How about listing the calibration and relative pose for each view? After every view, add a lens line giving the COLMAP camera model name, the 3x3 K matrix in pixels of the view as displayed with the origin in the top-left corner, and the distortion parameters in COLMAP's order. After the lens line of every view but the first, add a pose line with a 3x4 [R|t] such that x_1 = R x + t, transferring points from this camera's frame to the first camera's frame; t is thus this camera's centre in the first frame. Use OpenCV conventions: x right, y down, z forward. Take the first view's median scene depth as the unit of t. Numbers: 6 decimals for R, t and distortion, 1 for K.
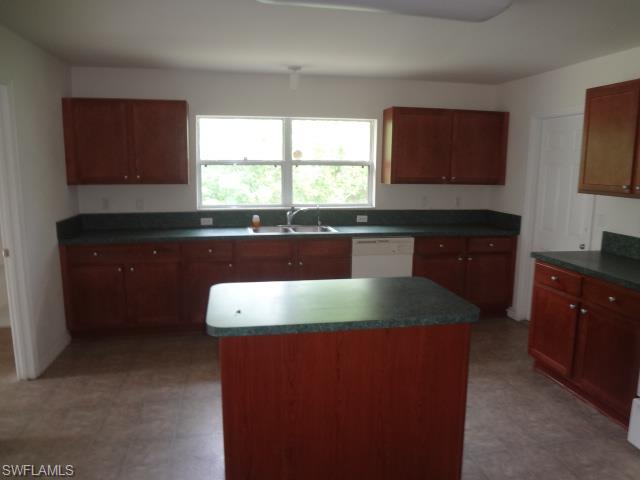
lens RADIAL K [[467.1, 0, 320.0], [0, 467.1, 240.0], [0, 0, 1]] dist [-0.069404, -0.000349]
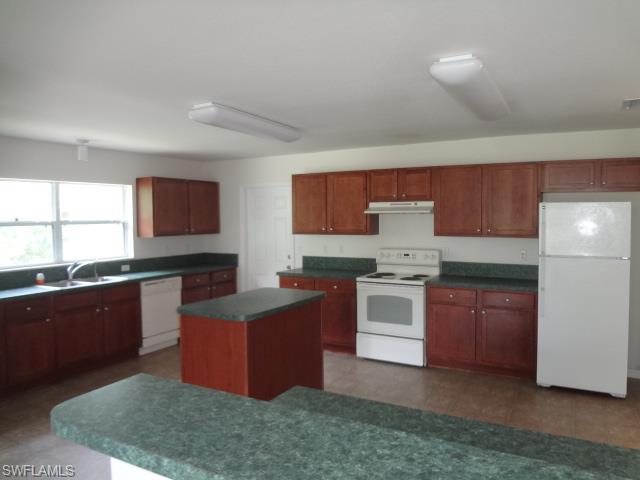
lens RADIAL K [[467.1, 0, 320.0], [0, 467.1, 240.0], [0, 0, 1]] dist [-0.069404, -0.000349]
pose [[0.630633, -0.054973, 0.774132, -0.520613], [0.143209, 0.988601, -0.046460, 0.009694], [-0.762754, 0.140162, 0.631317, -0.124764]]
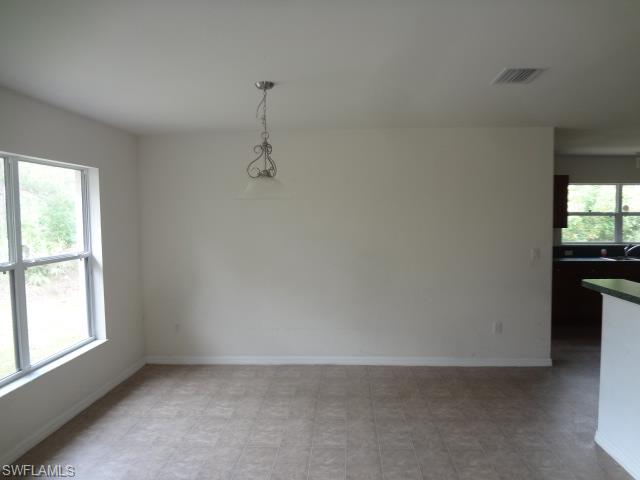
lens RADIAL K [[467.1, 0, 320.0], [0, 467.1, 240.0], [0, 0, 1]] dist [-0.069404, -0.000349]
pose [[0.965804, 0.001102, -0.259271, -0.635271], [-0.027195, 0.994905, -0.097076, 0.084781], [0.257843, 0.100807, 0.960913, -0.638650]]
